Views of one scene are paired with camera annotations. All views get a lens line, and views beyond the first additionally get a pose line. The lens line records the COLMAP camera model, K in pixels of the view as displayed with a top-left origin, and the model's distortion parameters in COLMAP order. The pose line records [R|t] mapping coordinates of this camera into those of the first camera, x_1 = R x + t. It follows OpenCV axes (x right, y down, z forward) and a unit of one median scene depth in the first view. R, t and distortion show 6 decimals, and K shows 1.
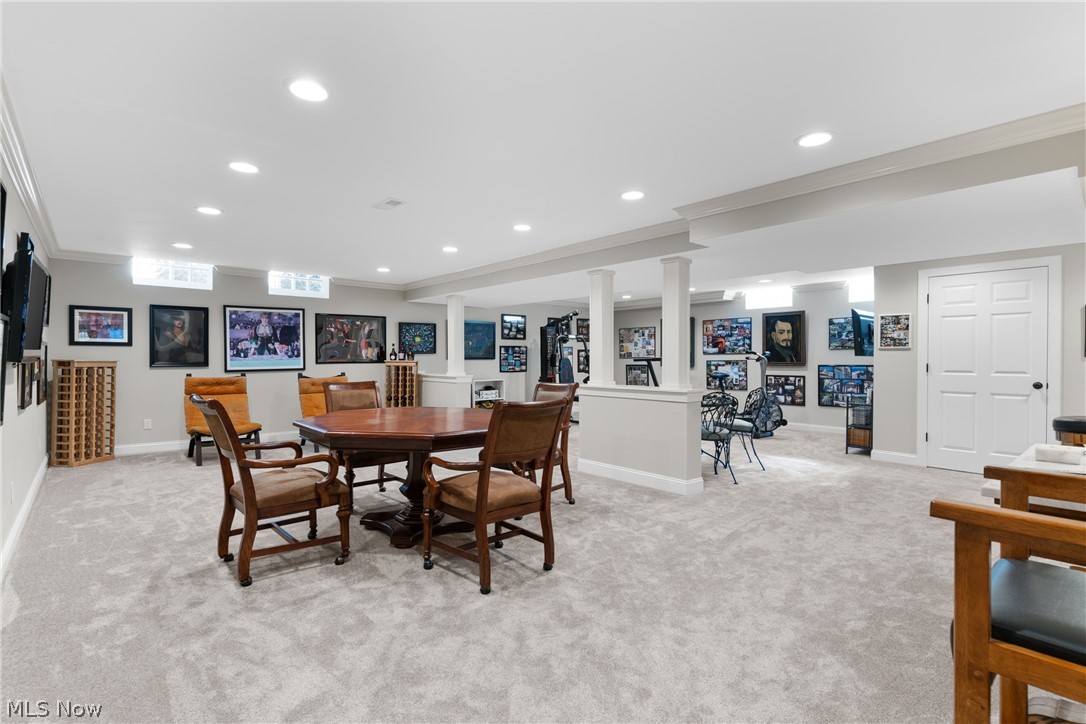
lens RADIAL K [[522.3, 0, 542.4], [0, 522.3, 357.0], [0, 0, 1]] dist [0.003276, -0.000106]
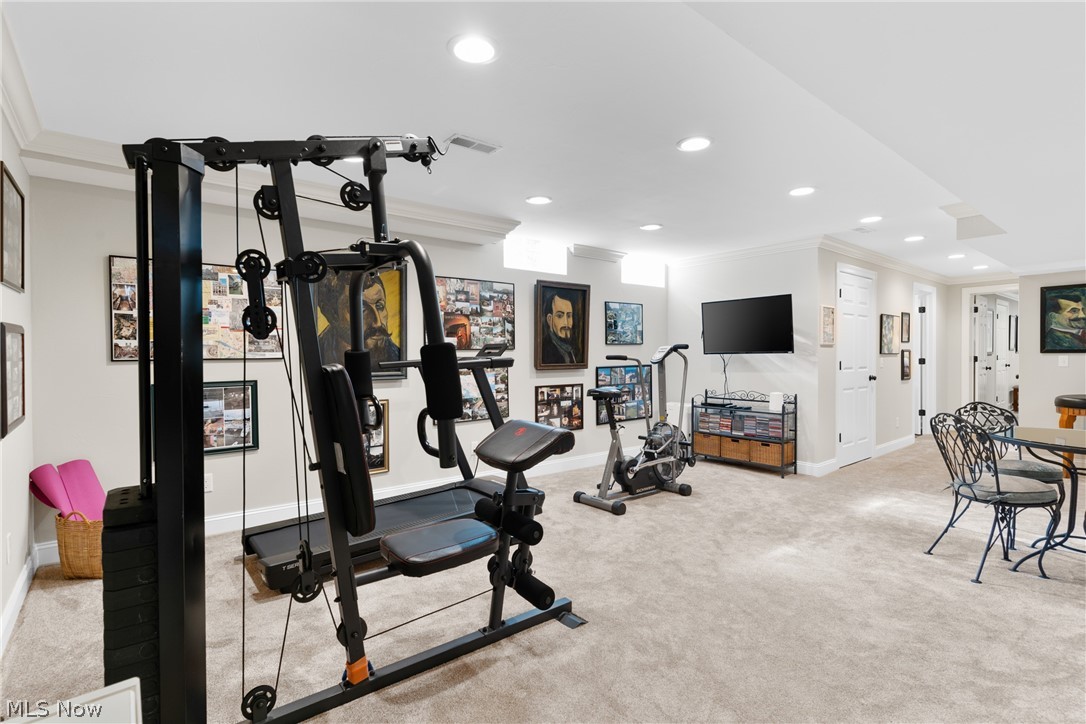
lens RADIAL K [[522.3, 0, 543.0], [0, 522.3, 360.7], [0, 0, 1]] dist [0.003276, -0.000106]
pose [[0.031690, -0.010144, 0.999446, -0.157399], [0.005724, 0.999934, 0.009967, 0.000008], [-0.999481, 0.005405, 0.031746, 0.999842]]
